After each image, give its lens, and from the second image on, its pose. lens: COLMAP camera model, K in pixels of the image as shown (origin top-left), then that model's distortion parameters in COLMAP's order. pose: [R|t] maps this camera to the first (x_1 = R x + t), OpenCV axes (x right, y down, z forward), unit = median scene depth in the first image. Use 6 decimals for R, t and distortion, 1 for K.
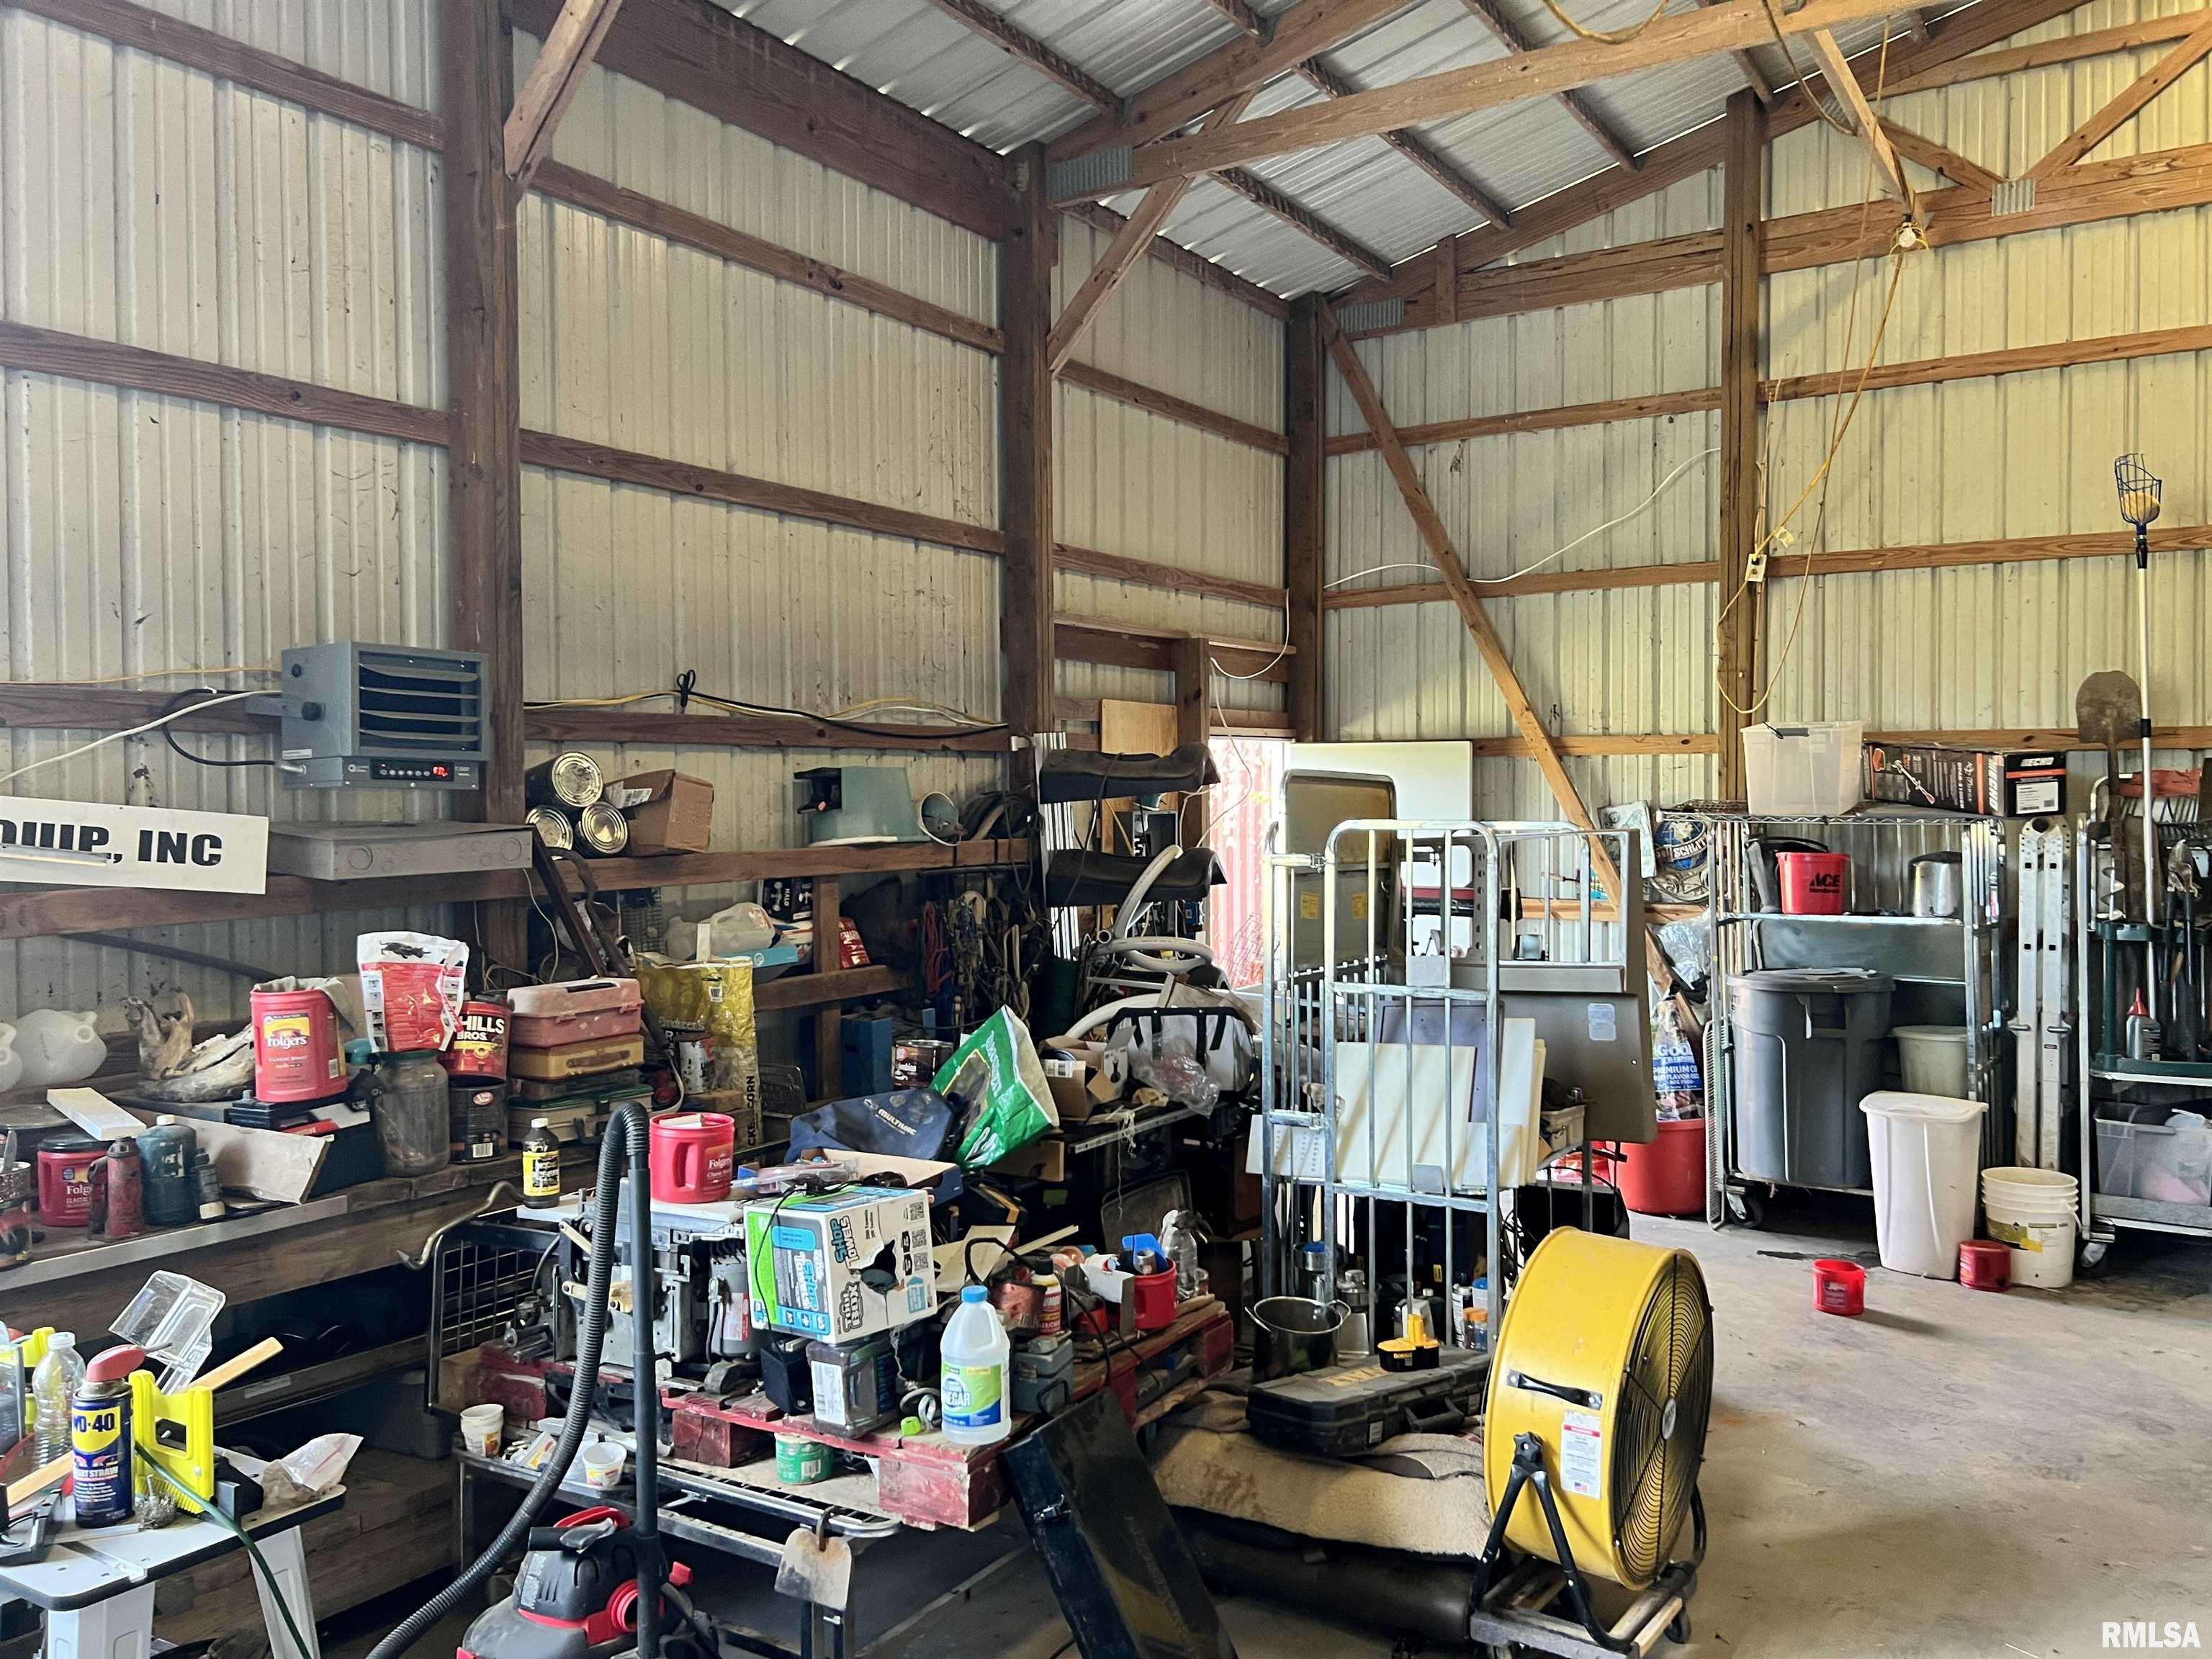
lens RADIAL K [[1700.4, 0, 1116.9], [0, 1700.4, 842.0], [0, 0, 1]] dist [0.050874, -0.042428]
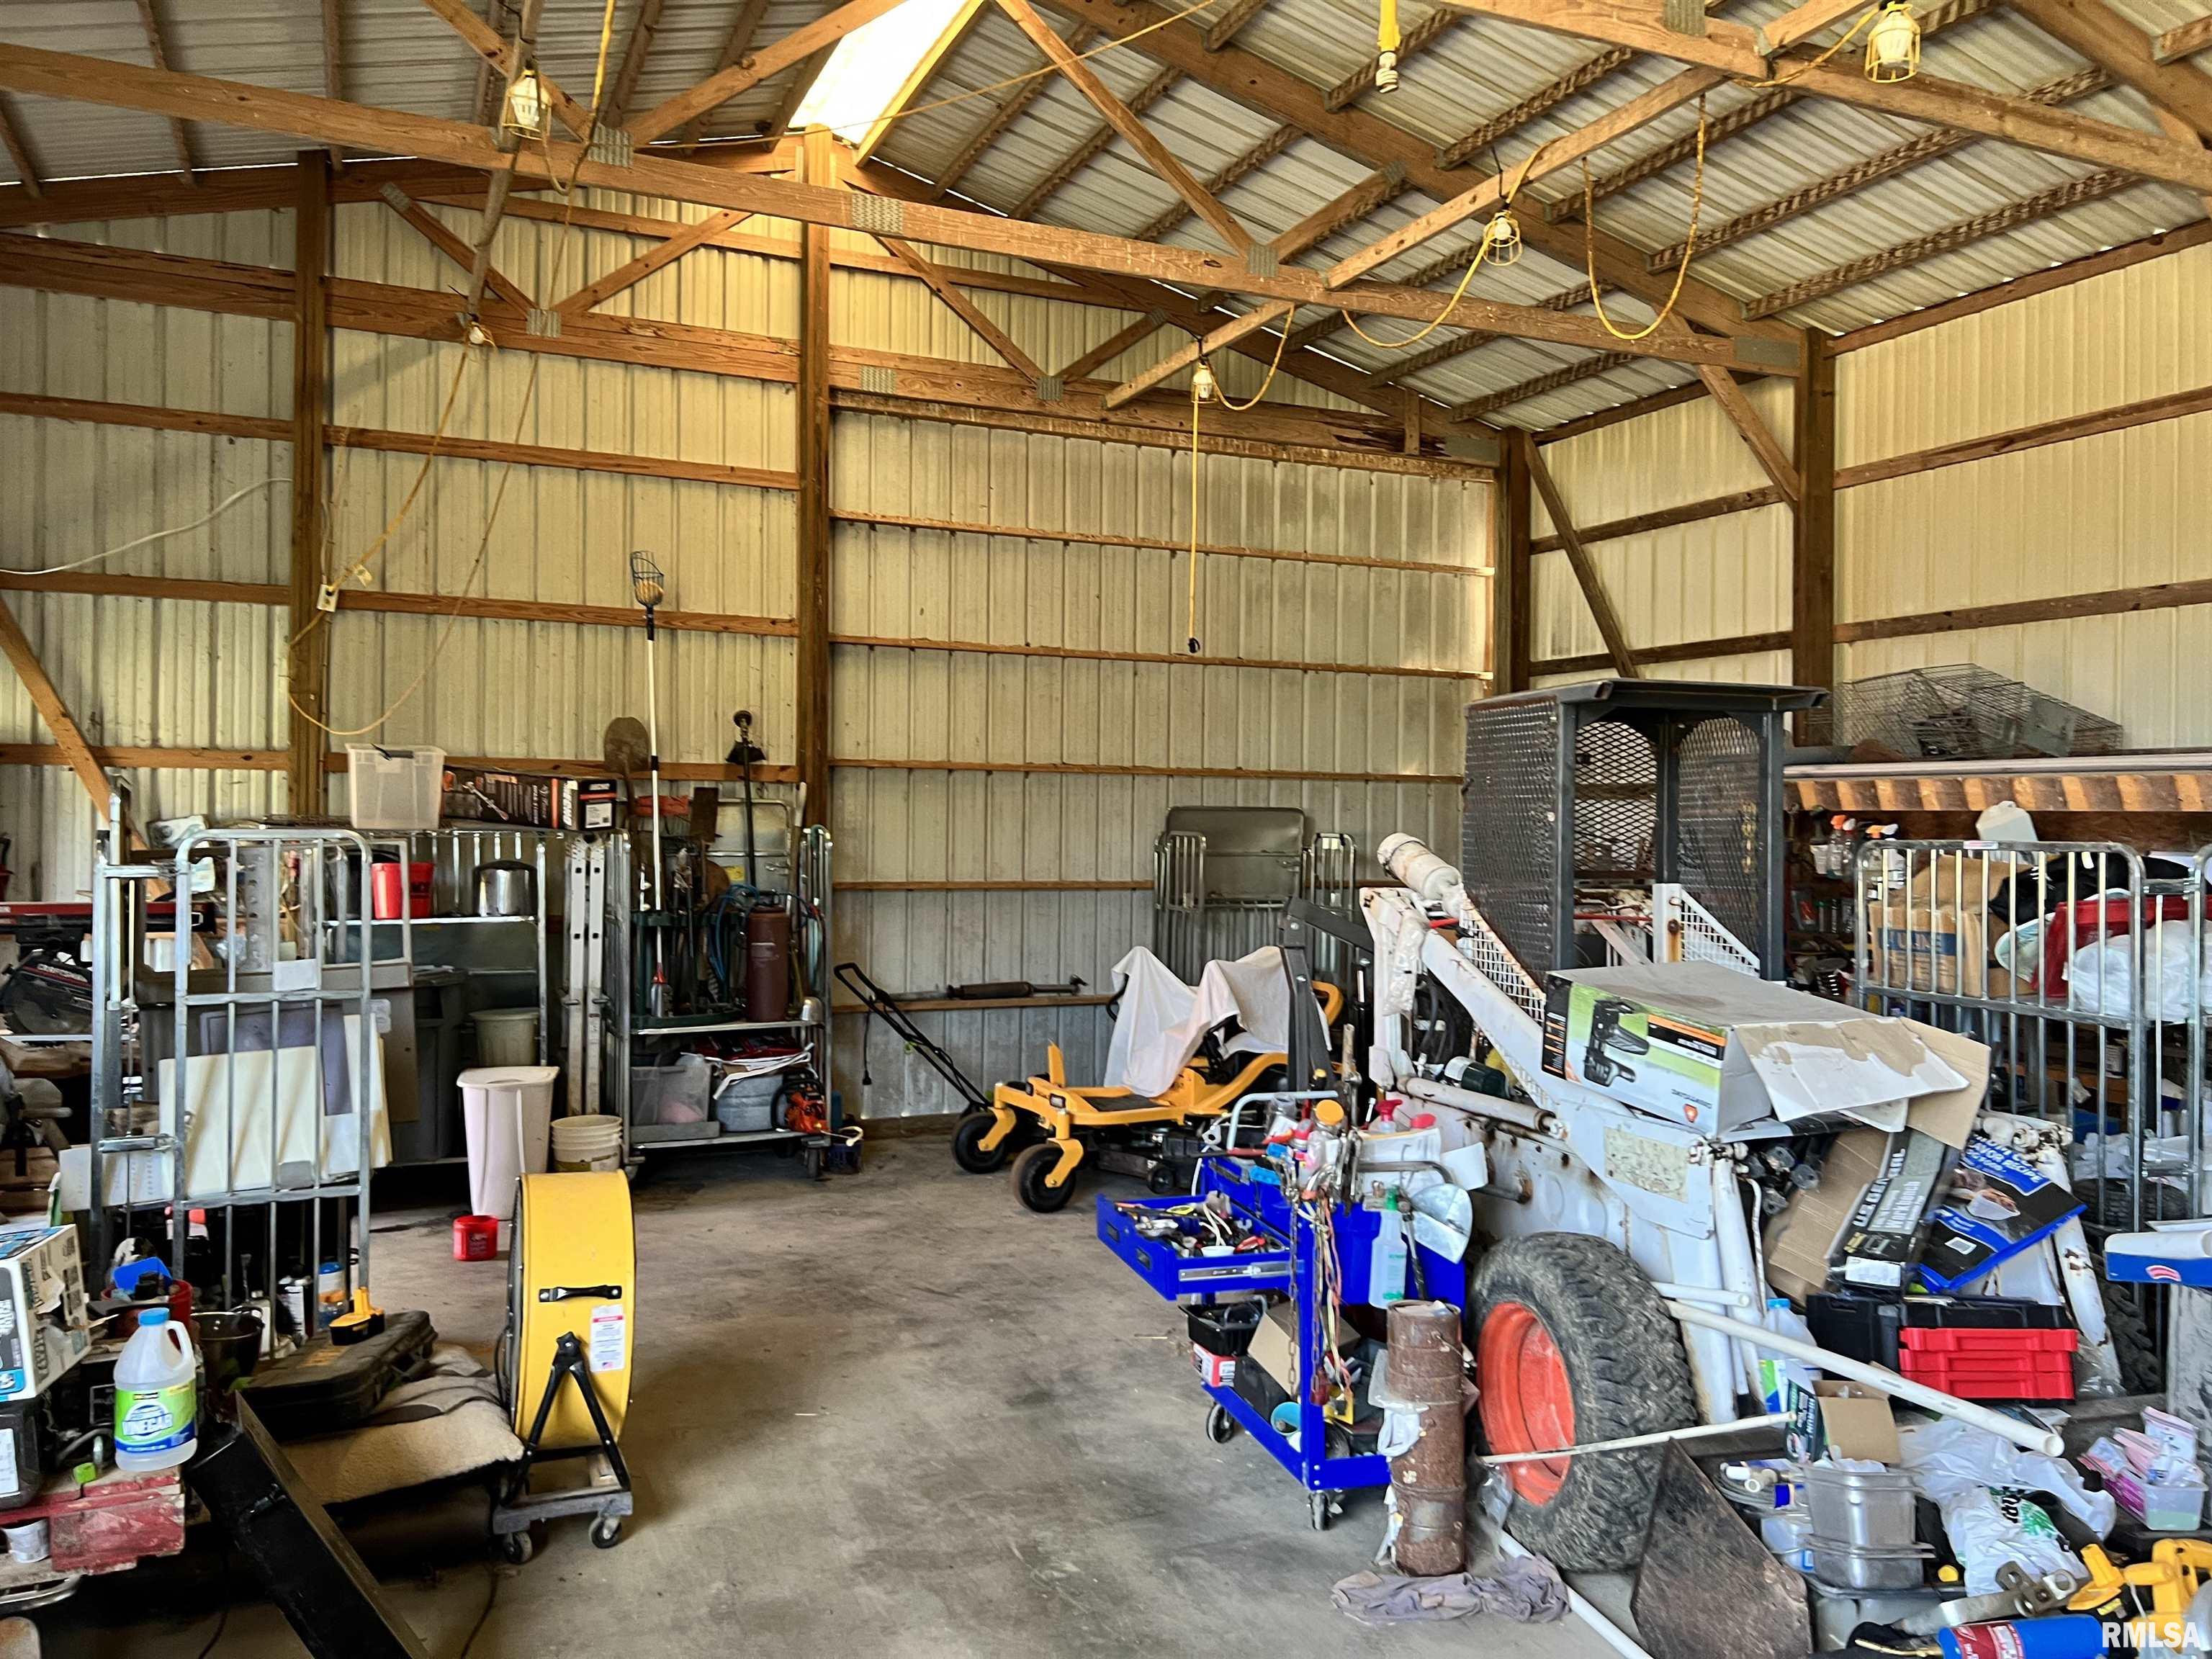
lens RADIAL K [[1700.4, 0, 1116.9], [0, 1700.4, 842.0], [0, 0, 1]] dist [0.050874, -0.042428]
pose [[0.544243, -0.002727, 0.838923, -0.275258], [0.013471, 0.999894, -0.005489, 0.004943], [-0.838820, 0.014289, 0.544222, 0.006141]]
